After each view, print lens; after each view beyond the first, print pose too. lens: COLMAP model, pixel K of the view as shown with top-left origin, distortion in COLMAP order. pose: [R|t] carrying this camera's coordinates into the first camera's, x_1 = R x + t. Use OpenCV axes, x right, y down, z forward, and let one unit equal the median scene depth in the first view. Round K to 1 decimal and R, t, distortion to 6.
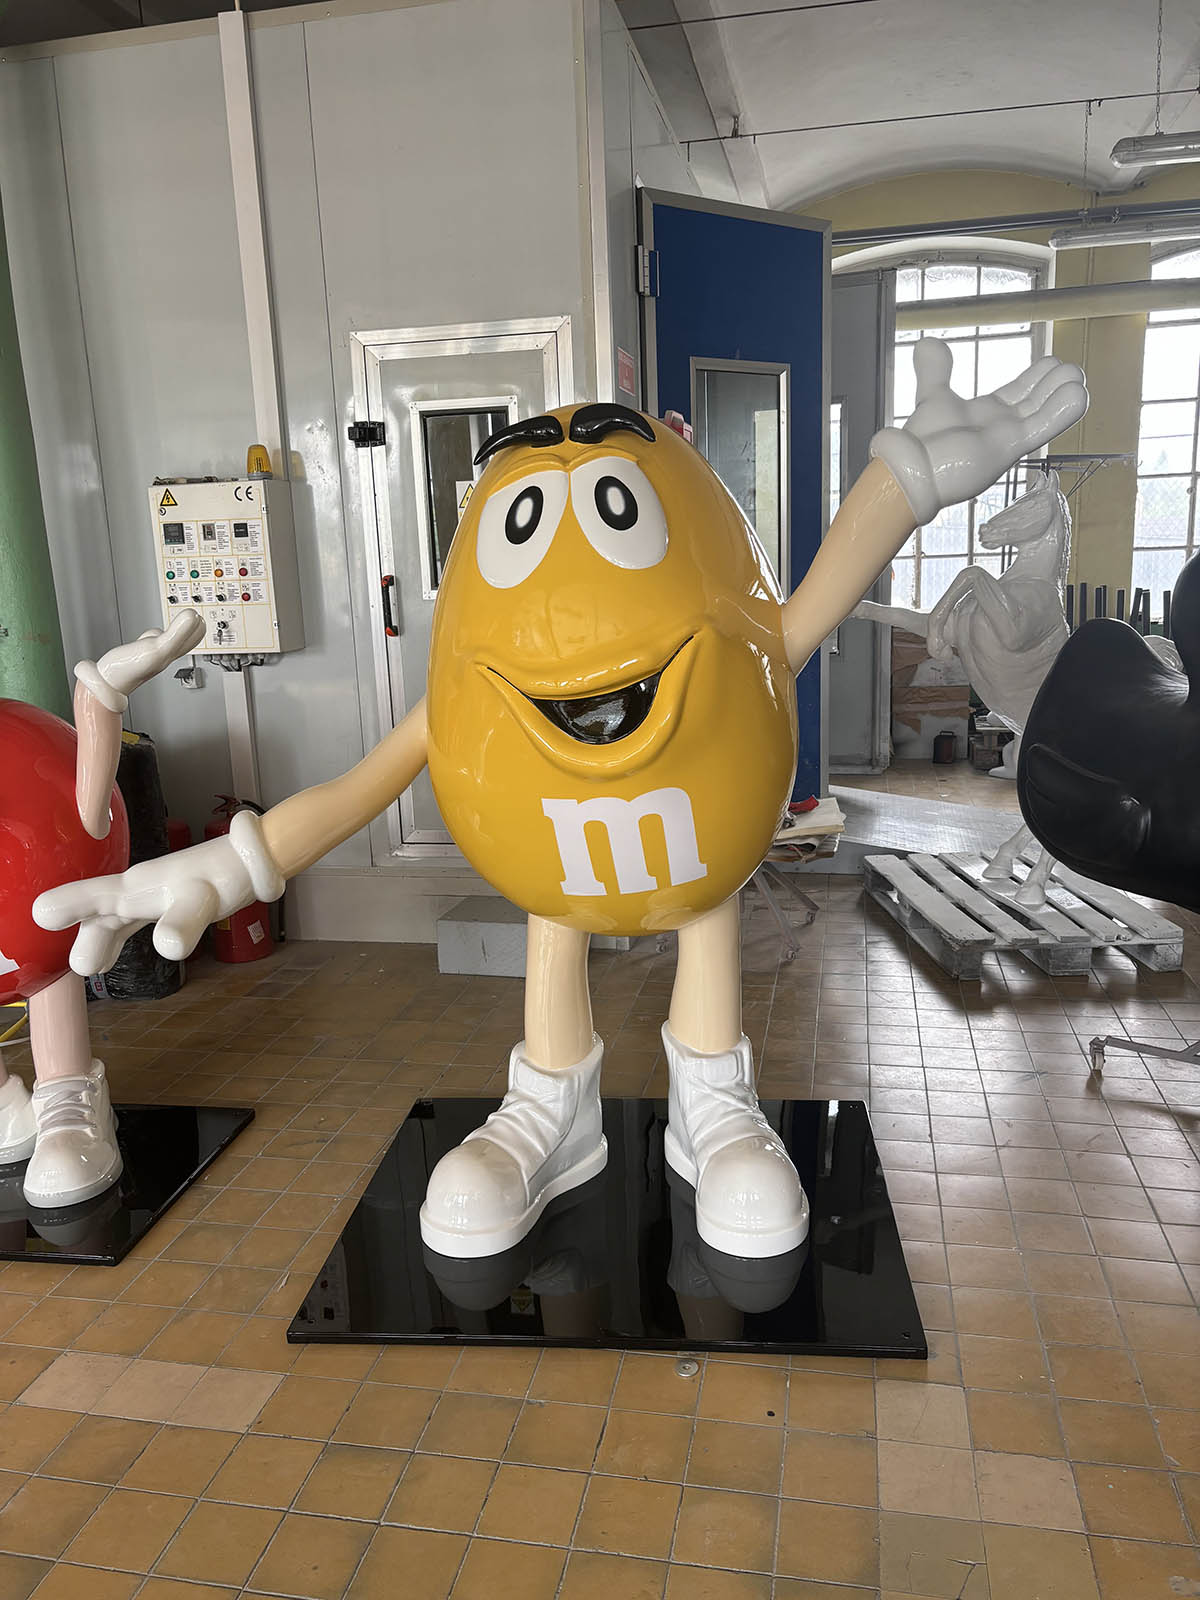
lens RADIAL K [[1211.0, 0, 616.4], [0, 1211.0, 807.9], [0, 0, 1]] dist [0.042670, -0.044383]
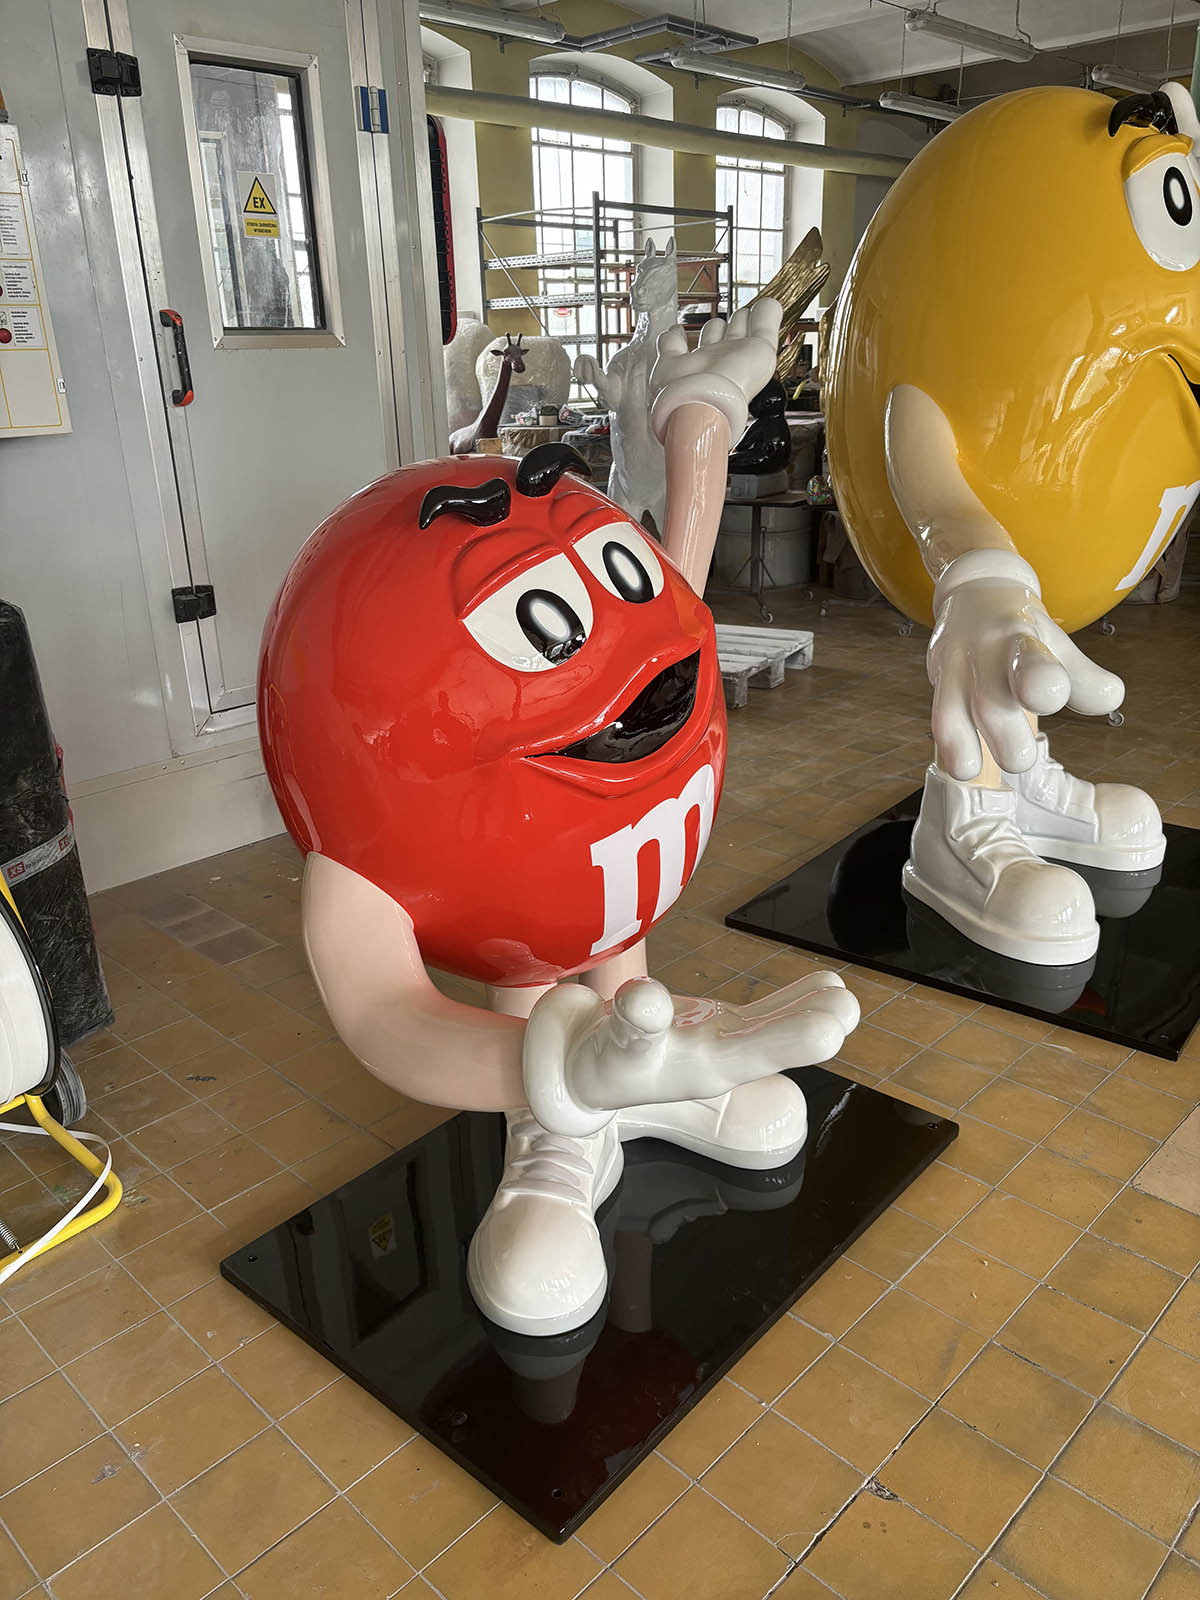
lens RADIAL K [[1211.0, 0, 607.7], [0, 1211.0, 815.1], [0, 0, 1]] dist [0.042670, -0.044383]
pose [[0.543013, -0.280693, 0.791422, -0.710091], [0.178777, 0.959515, 0.217648, -0.030791], [-0.820473, 0.023302, 0.571210, 0.457676]]
